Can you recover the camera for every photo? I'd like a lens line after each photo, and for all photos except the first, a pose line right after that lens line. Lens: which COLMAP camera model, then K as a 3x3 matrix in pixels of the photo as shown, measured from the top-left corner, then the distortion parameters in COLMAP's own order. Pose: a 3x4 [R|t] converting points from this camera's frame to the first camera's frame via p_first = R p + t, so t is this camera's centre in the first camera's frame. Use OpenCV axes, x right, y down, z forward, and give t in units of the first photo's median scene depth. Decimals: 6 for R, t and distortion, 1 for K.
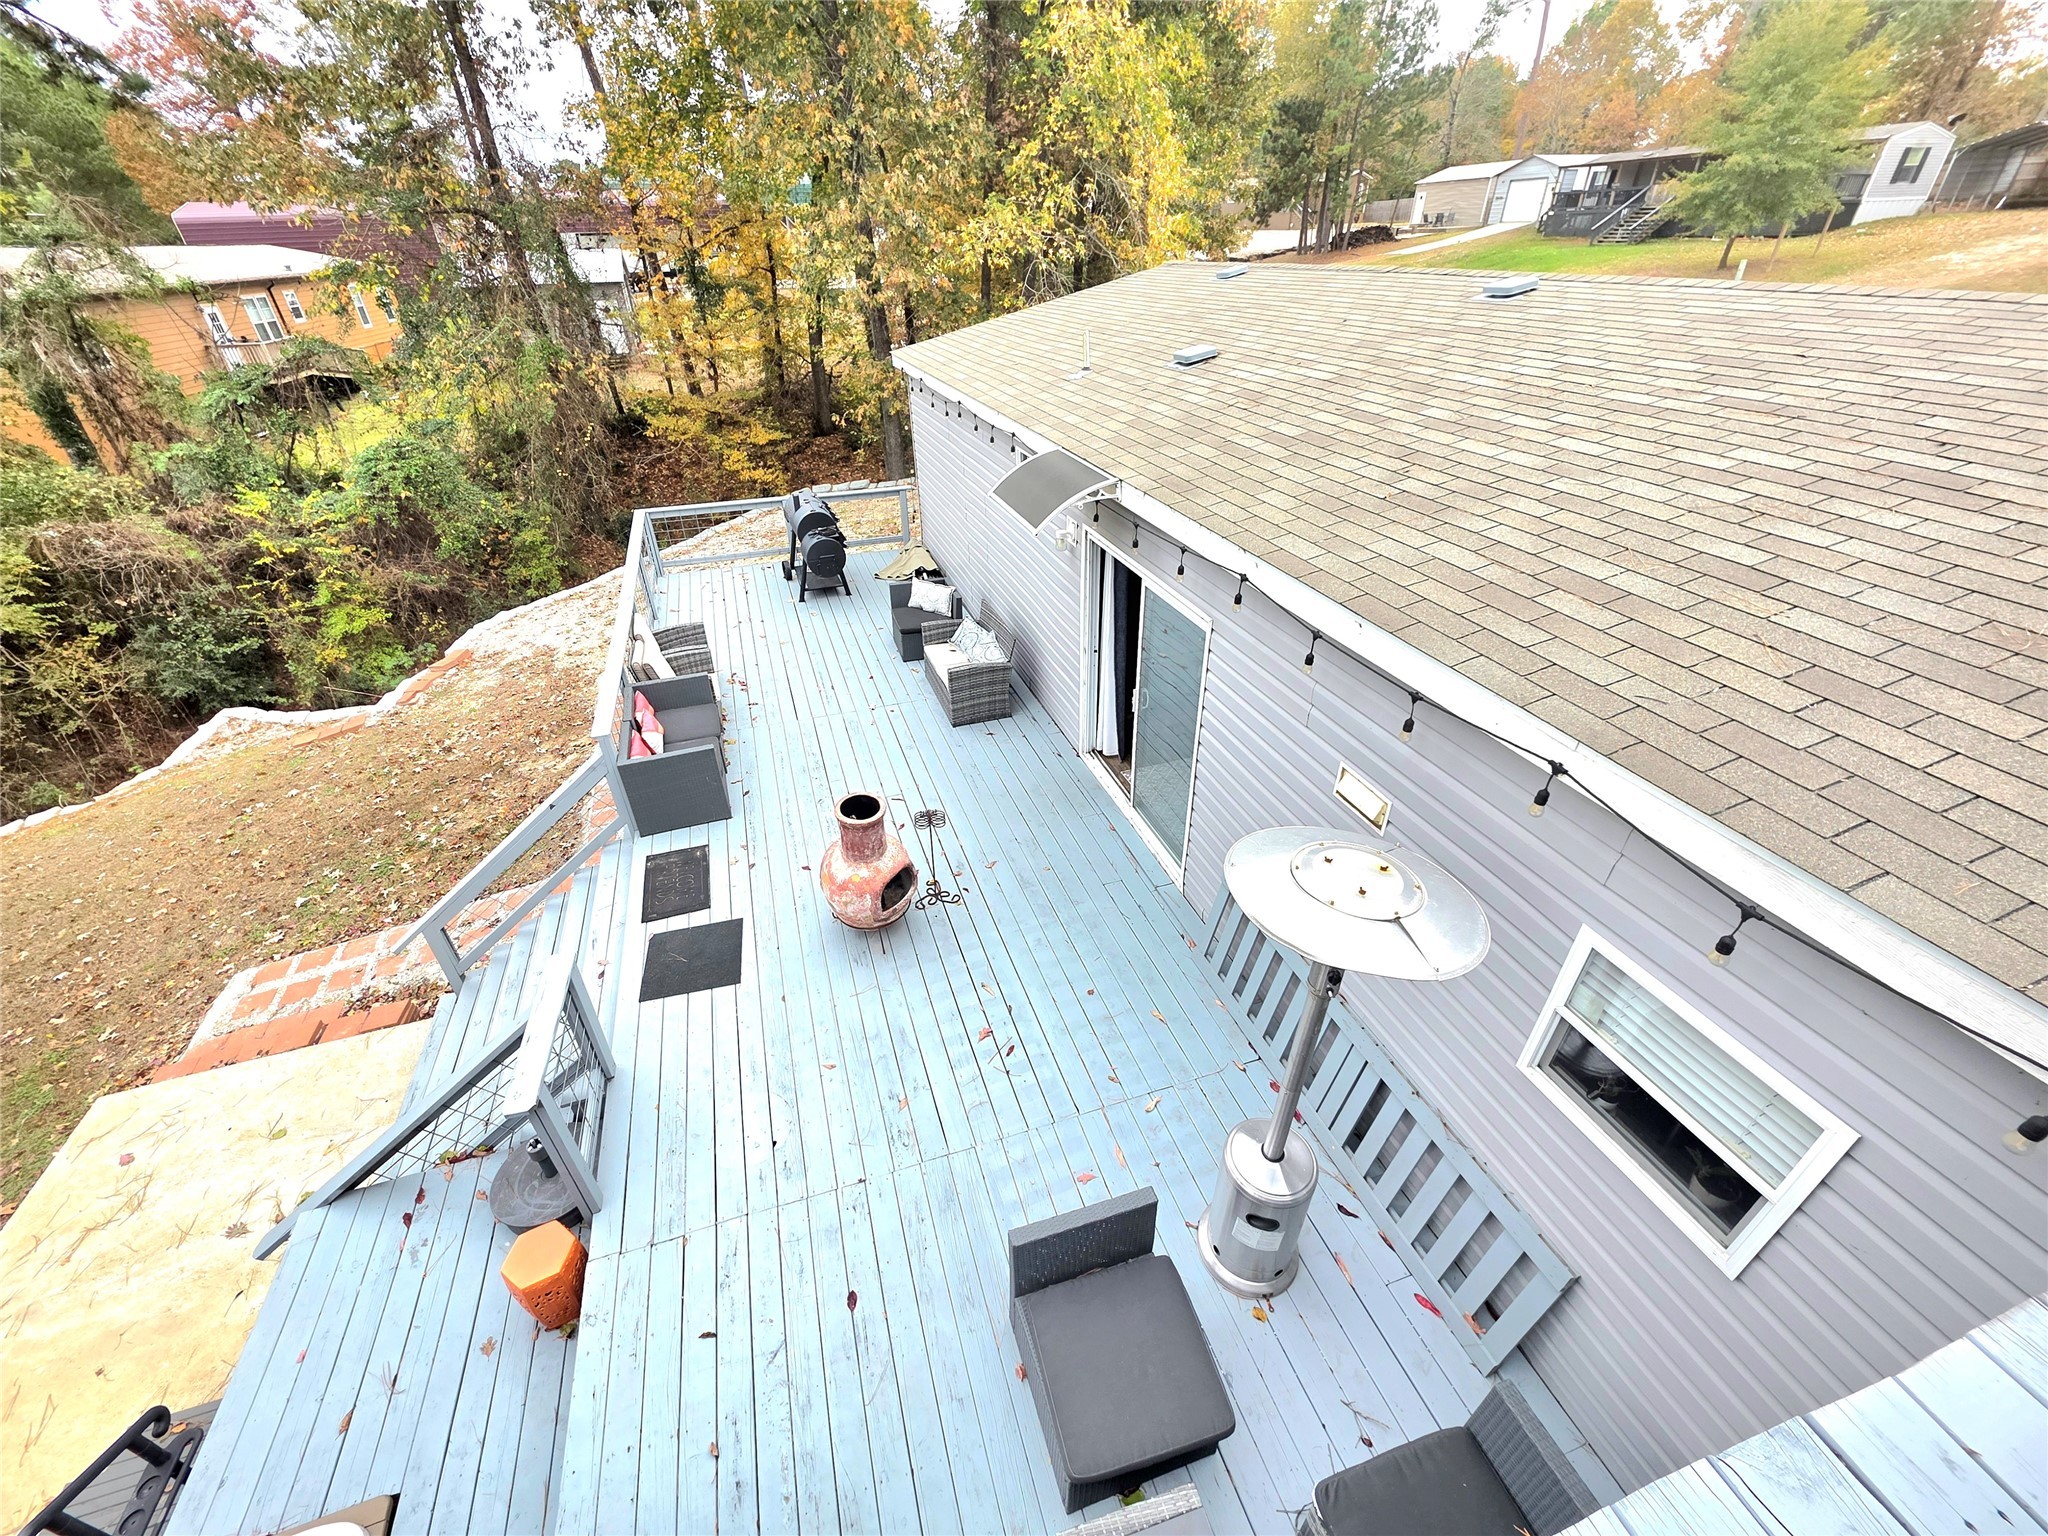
lens RADIAL K [[822.0, 0, 1011.9], [0, 822.0, 775.0], [0, 0, 1]] dist [-0.002155, -0.000144]
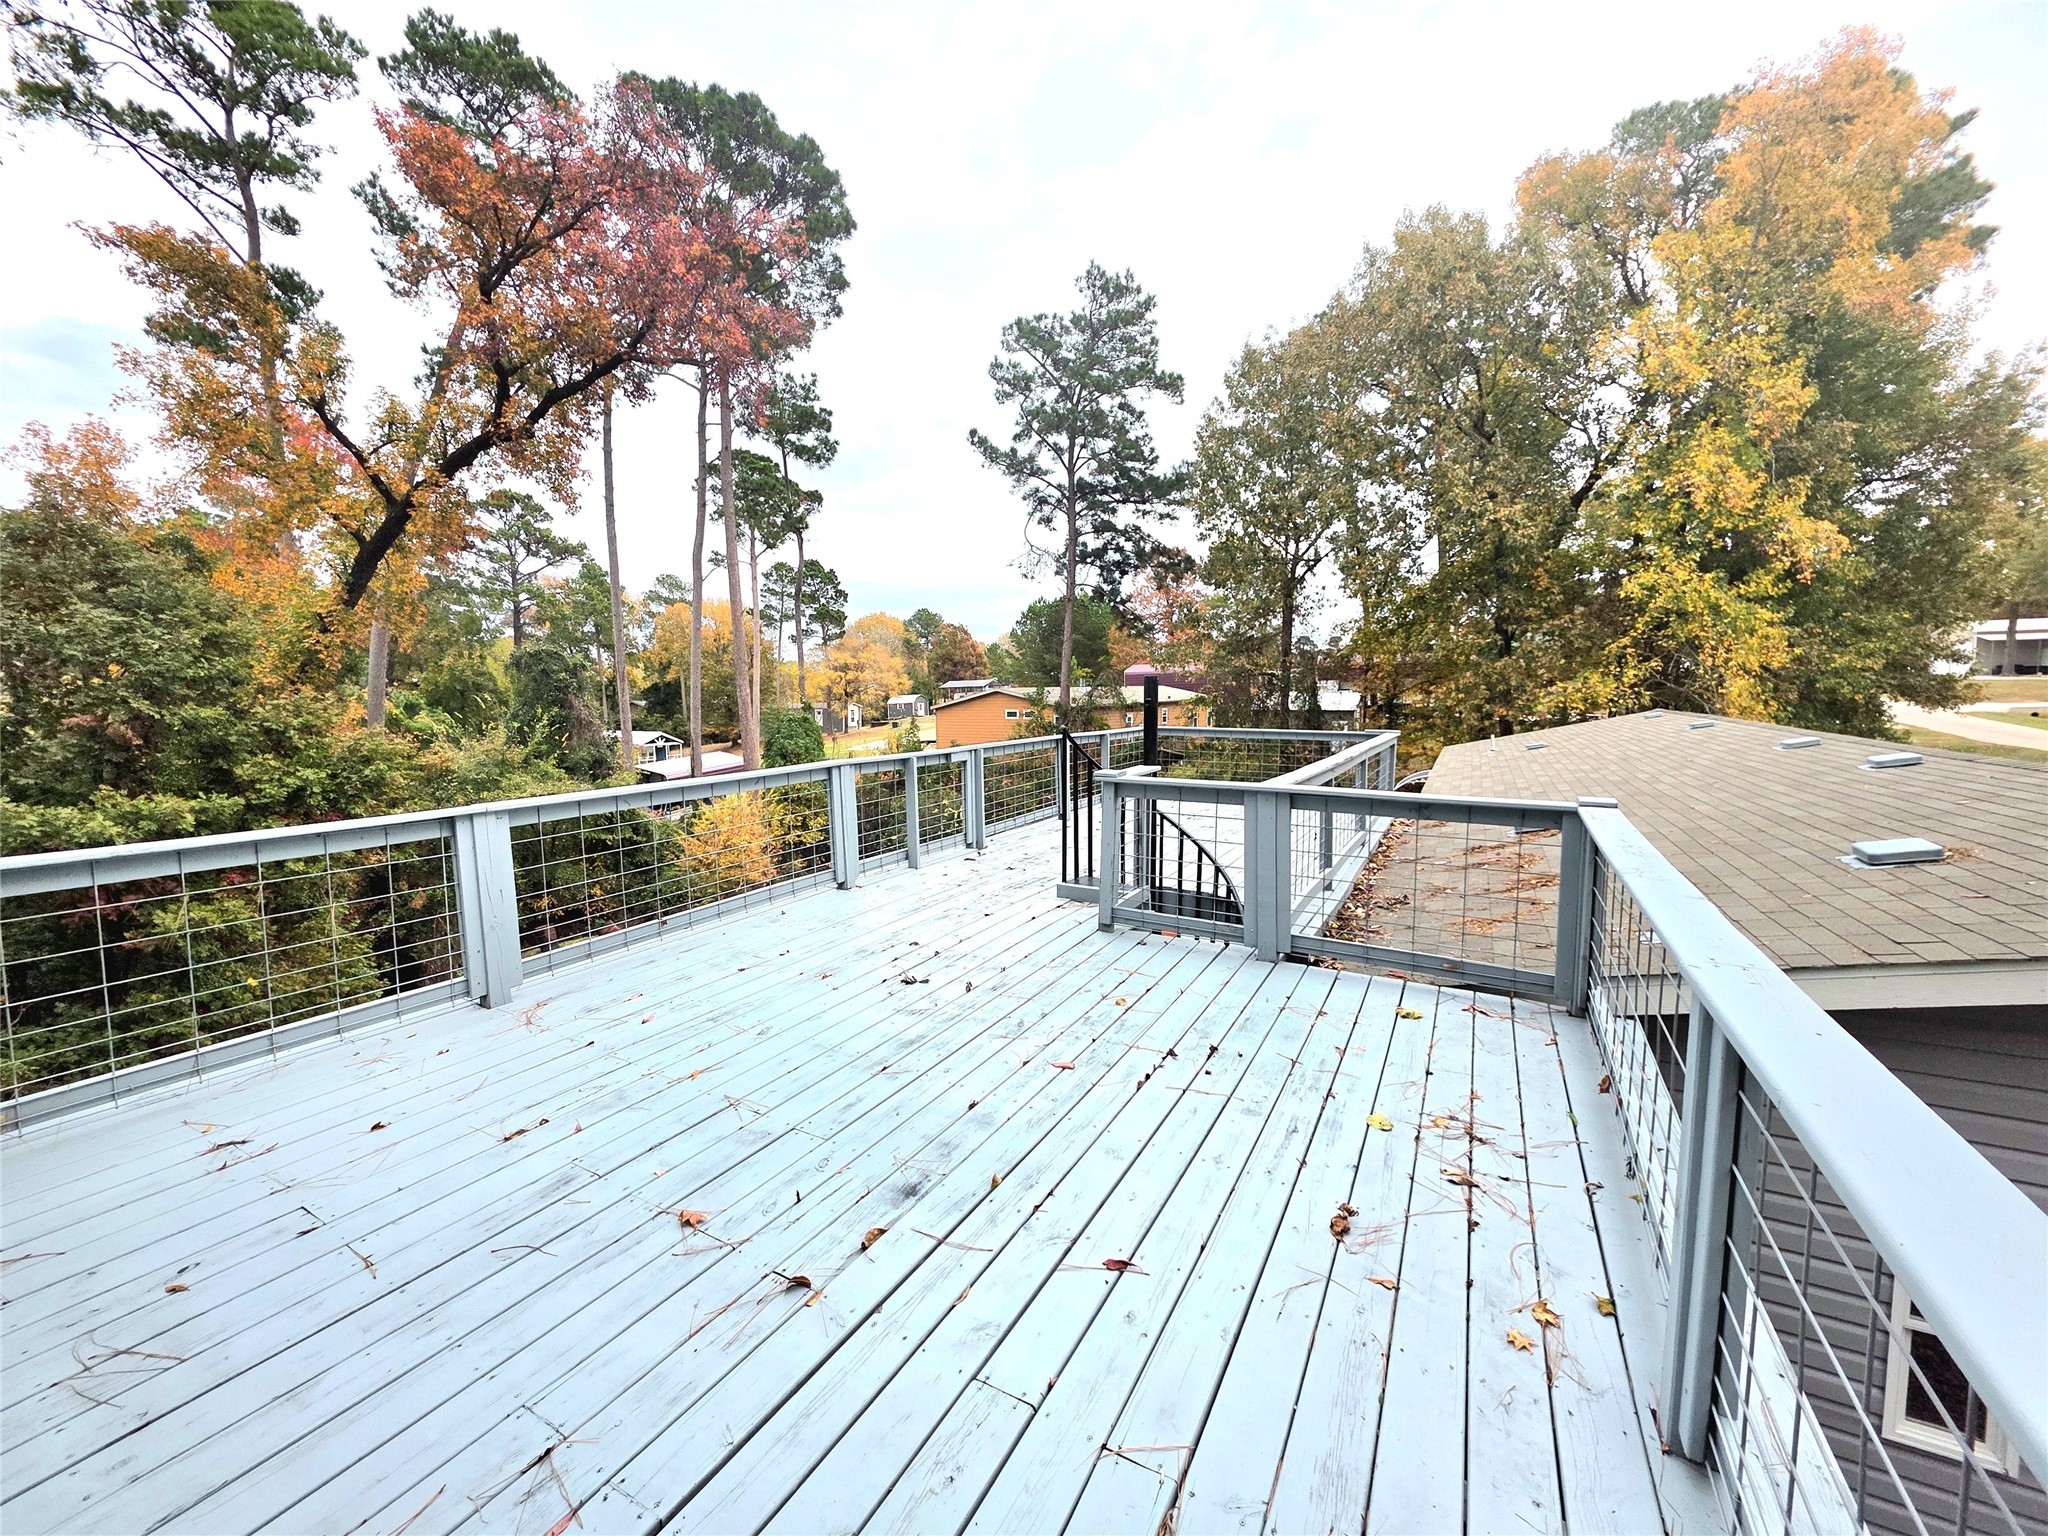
lens RADIAL K [[822.0, 0, 1009.5], [0, 822.0, 761.7], [0, 0, 1]] dist [-0.002155, -0.000144]
pose [[0.681317, 0.077588, -0.727865, 0.542745], [-0.403590, 0.869384, -0.285107, 0.436441], [0.610674, 0.488007, 0.623640, -0.733755]]
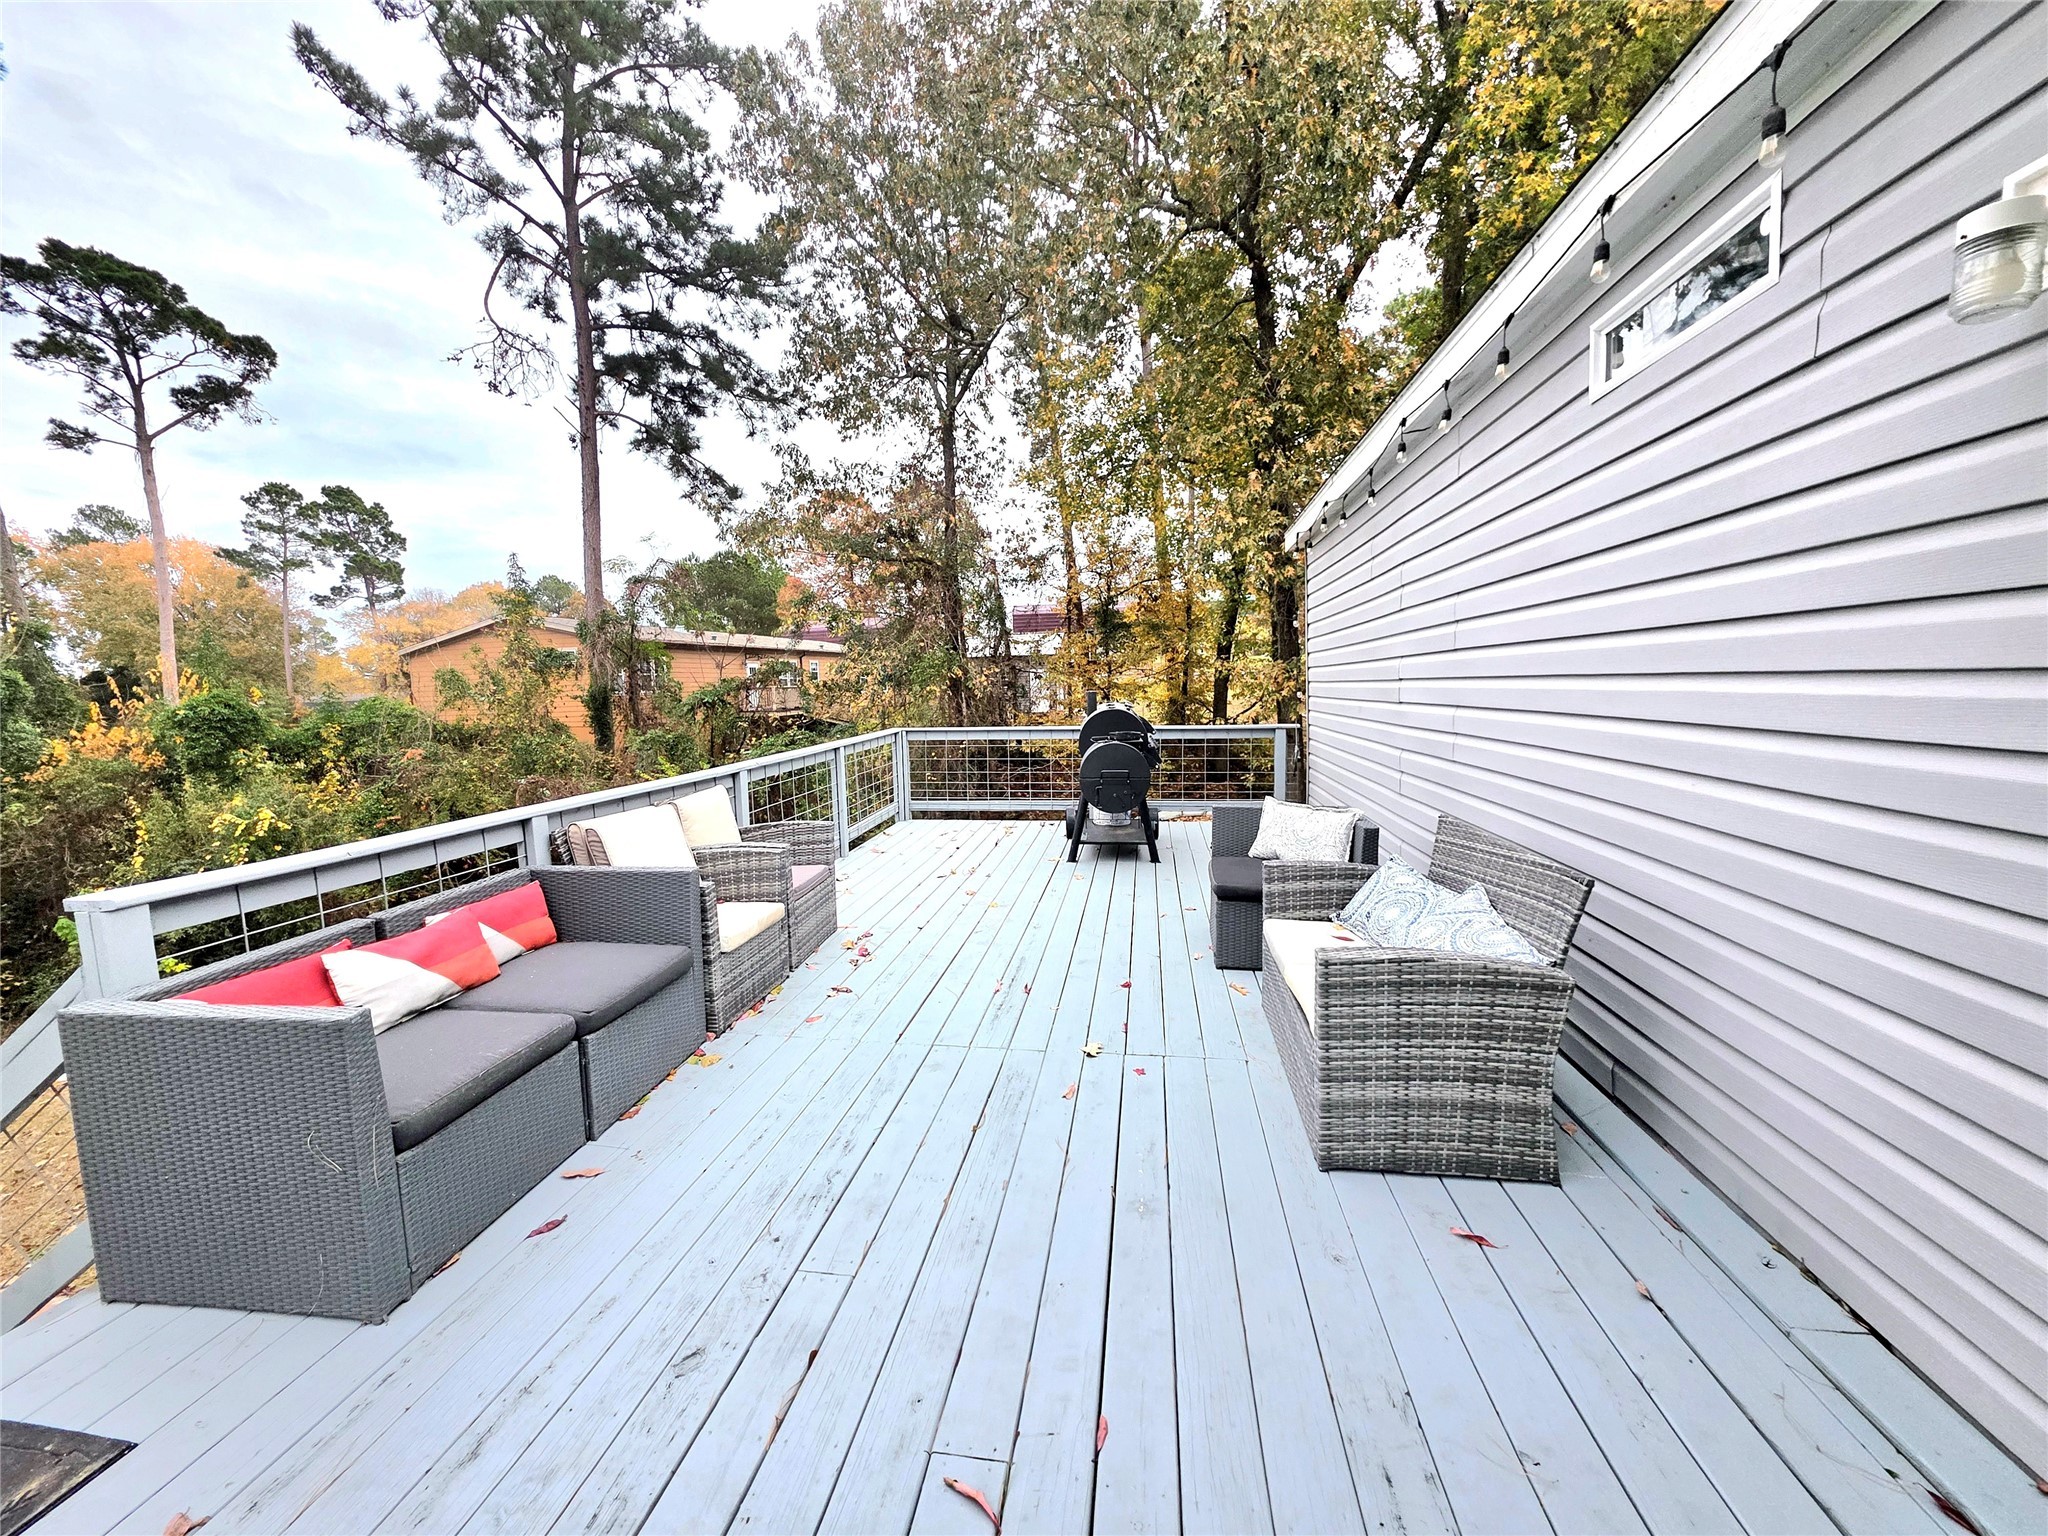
lens RADIAL K [[822.0, 0, 1009.6], [0, 822.0, 771.8], [0, 0, 1]] dist [-0.002155, -0.000144]
pose [[0.885889, 0.042732, -0.461925, -0.029848], [-0.244942, 0.888716, -0.387540, -0.032012], [0.393960, 0.456462, 0.797771, 0.486104]]
